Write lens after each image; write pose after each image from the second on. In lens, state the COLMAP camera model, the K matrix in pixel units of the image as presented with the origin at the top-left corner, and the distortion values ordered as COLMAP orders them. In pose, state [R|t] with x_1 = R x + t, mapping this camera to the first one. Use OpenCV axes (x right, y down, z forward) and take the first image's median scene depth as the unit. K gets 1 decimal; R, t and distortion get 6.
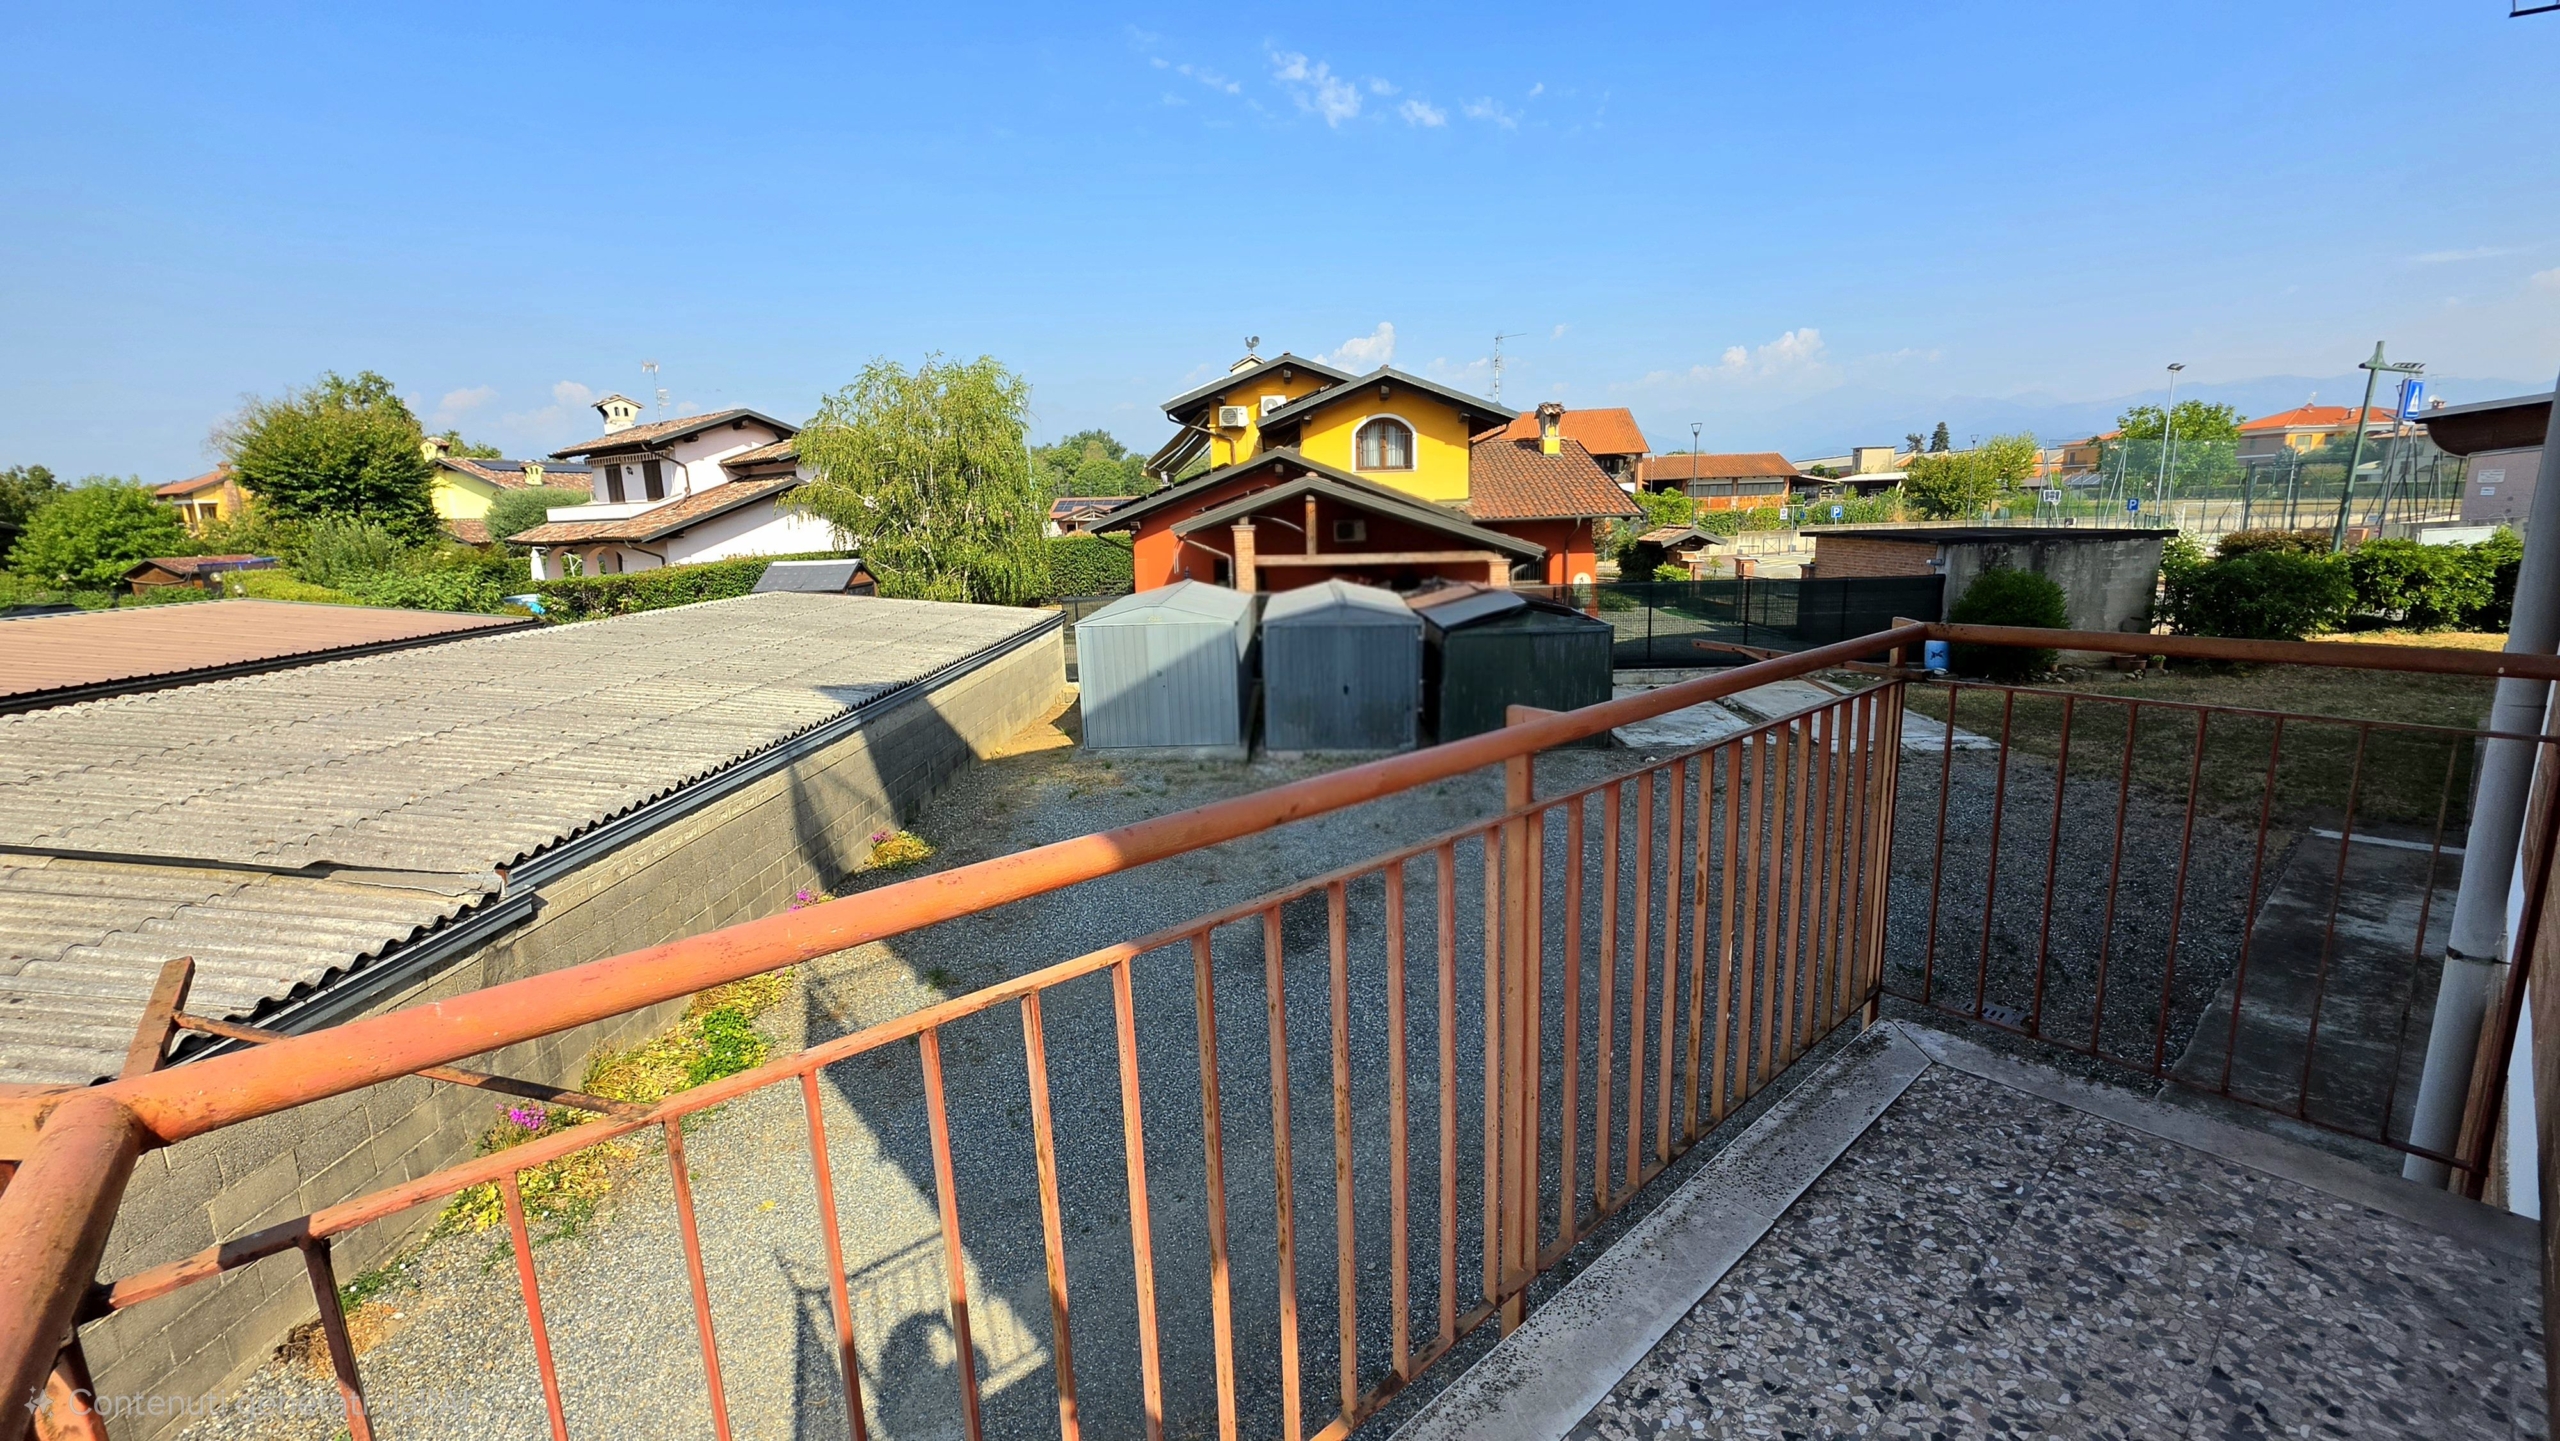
lens RADIAL K [[1028.0, 0, 1290.5], [0, 1028.0, 708.3], [0, 0, 1]] dist [-0.004866, 0.000459]
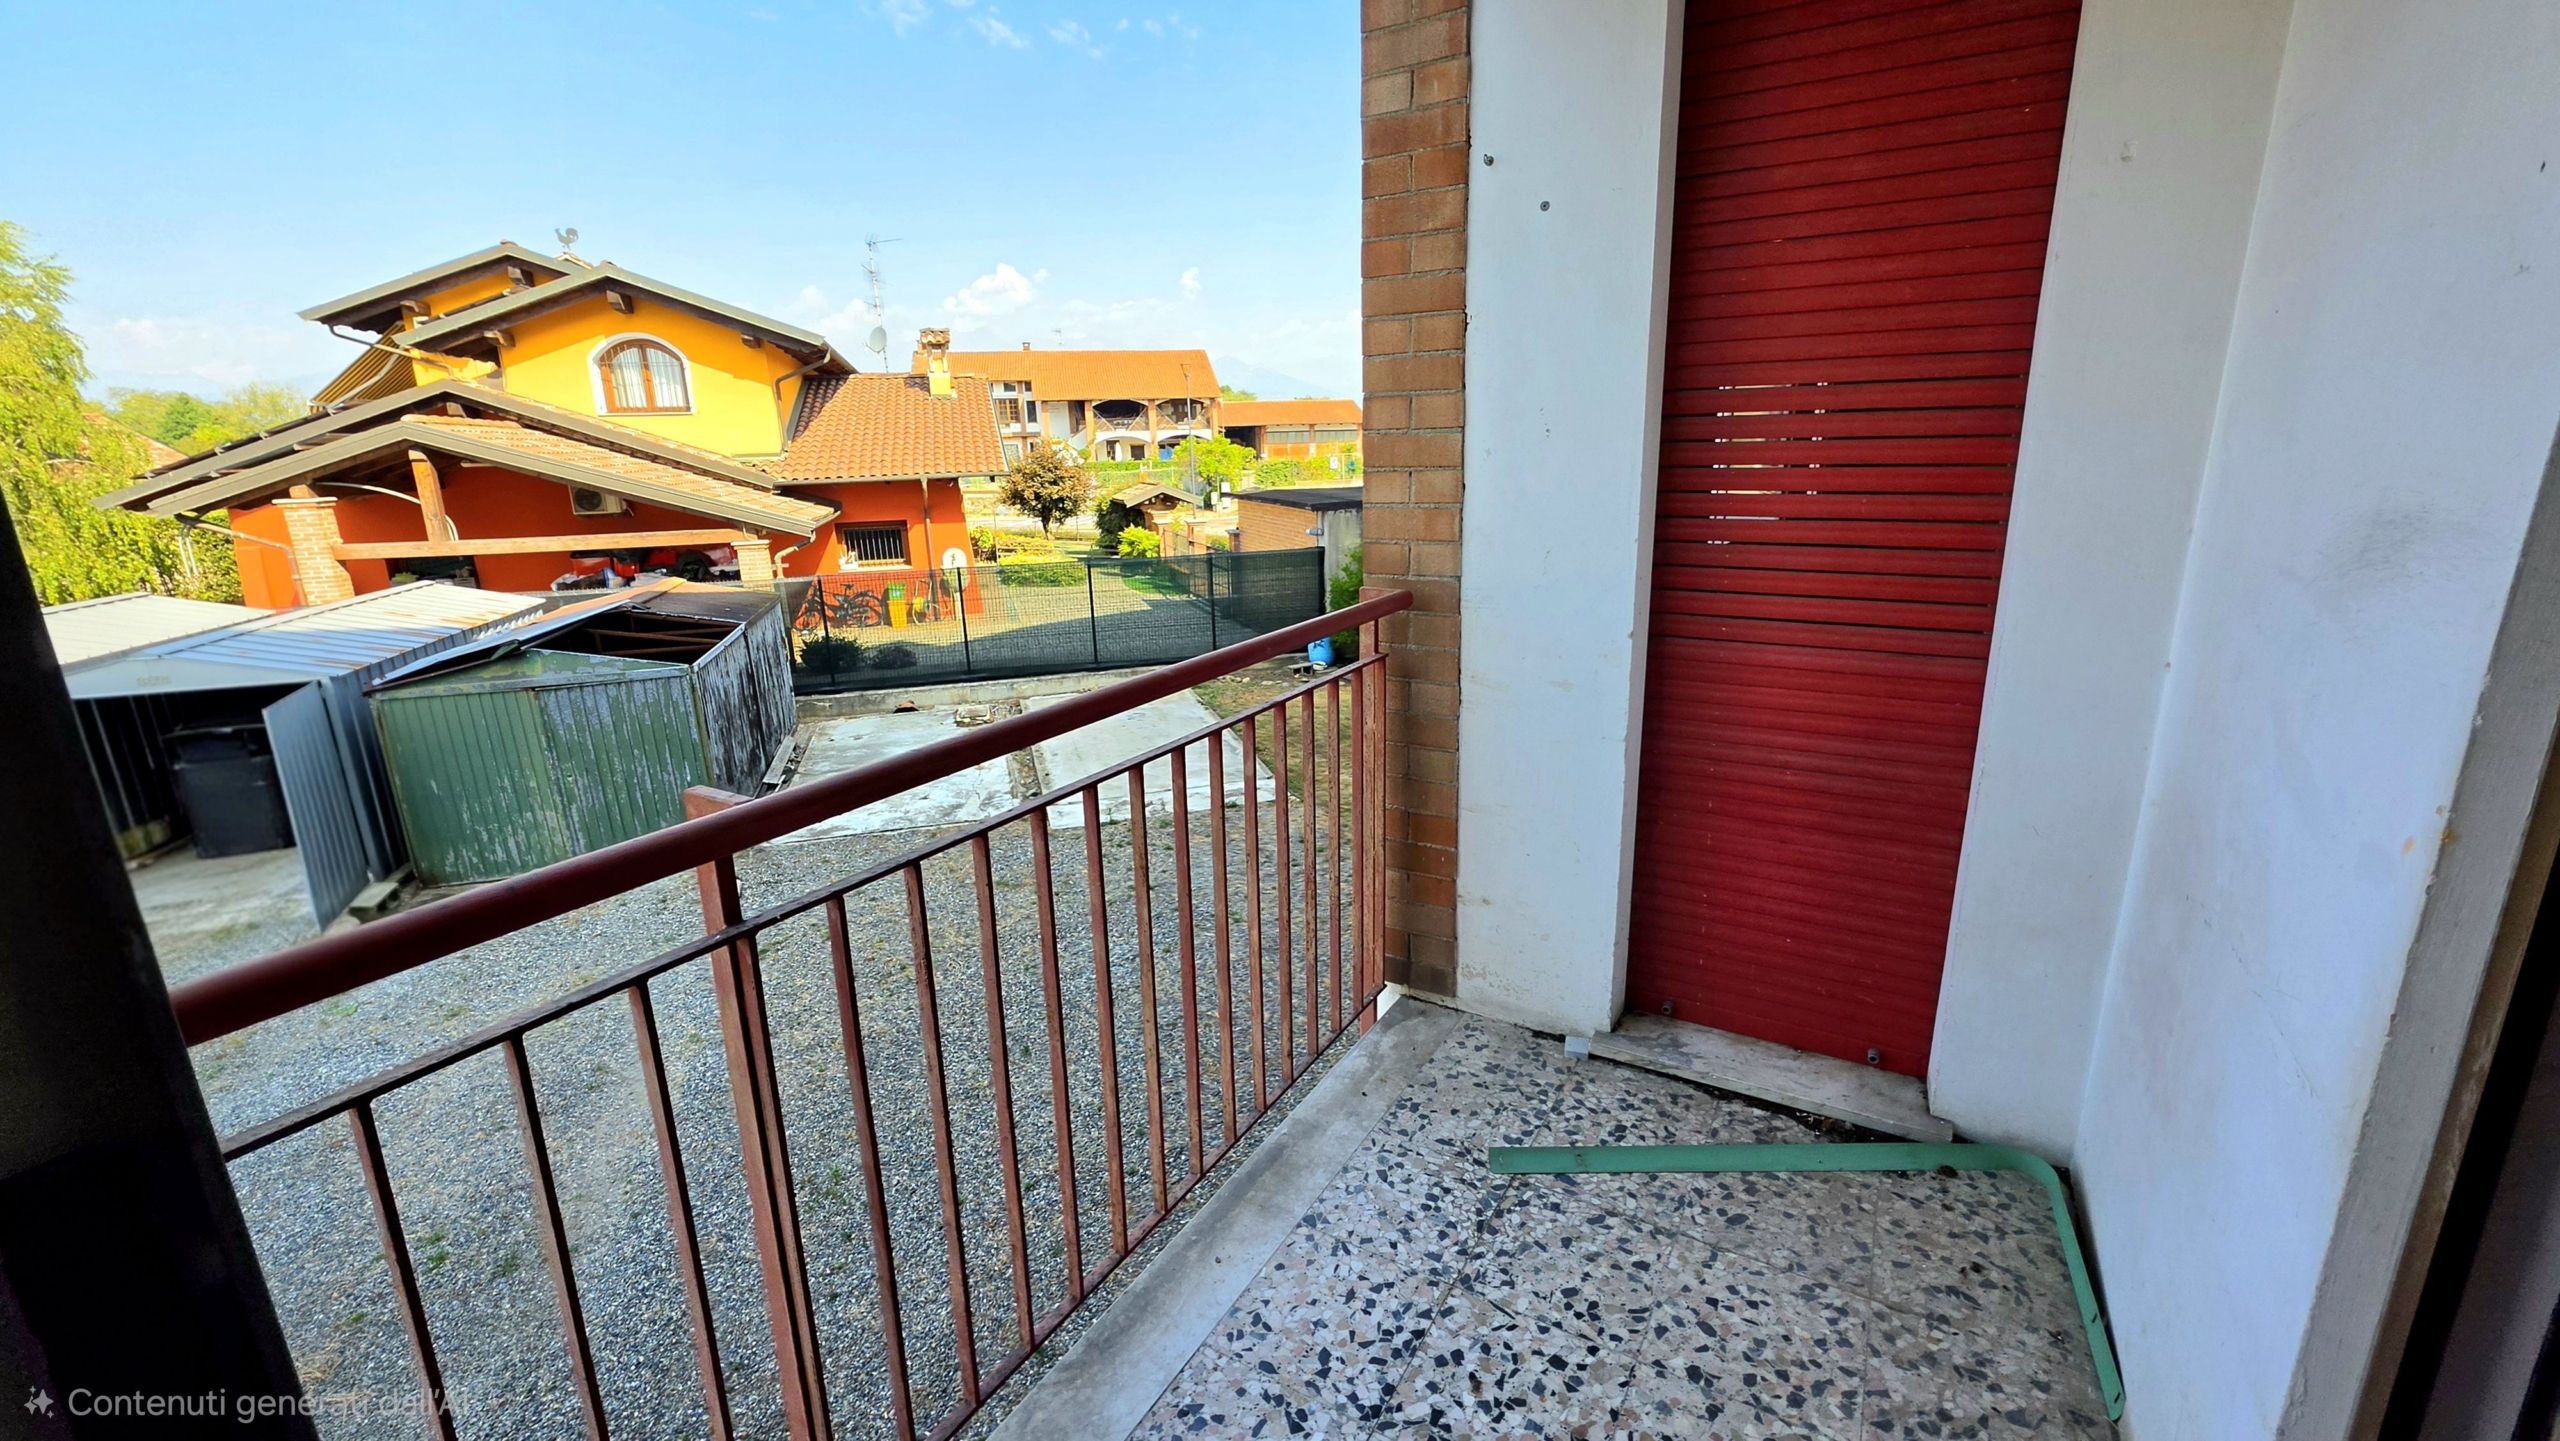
lens RADIAL K [[1028.0, 0, 1291.4], [0, 1028.0, 704.9], [0, 0, 1]] dist [-0.004866, 0.000459]
pose [[0.948079, -0.076418, 0.308717, 0.247076], [0.061634, 0.996448, 0.057375, -0.037112], [-0.312005, -0.035368, 0.949422, 0.152668]]
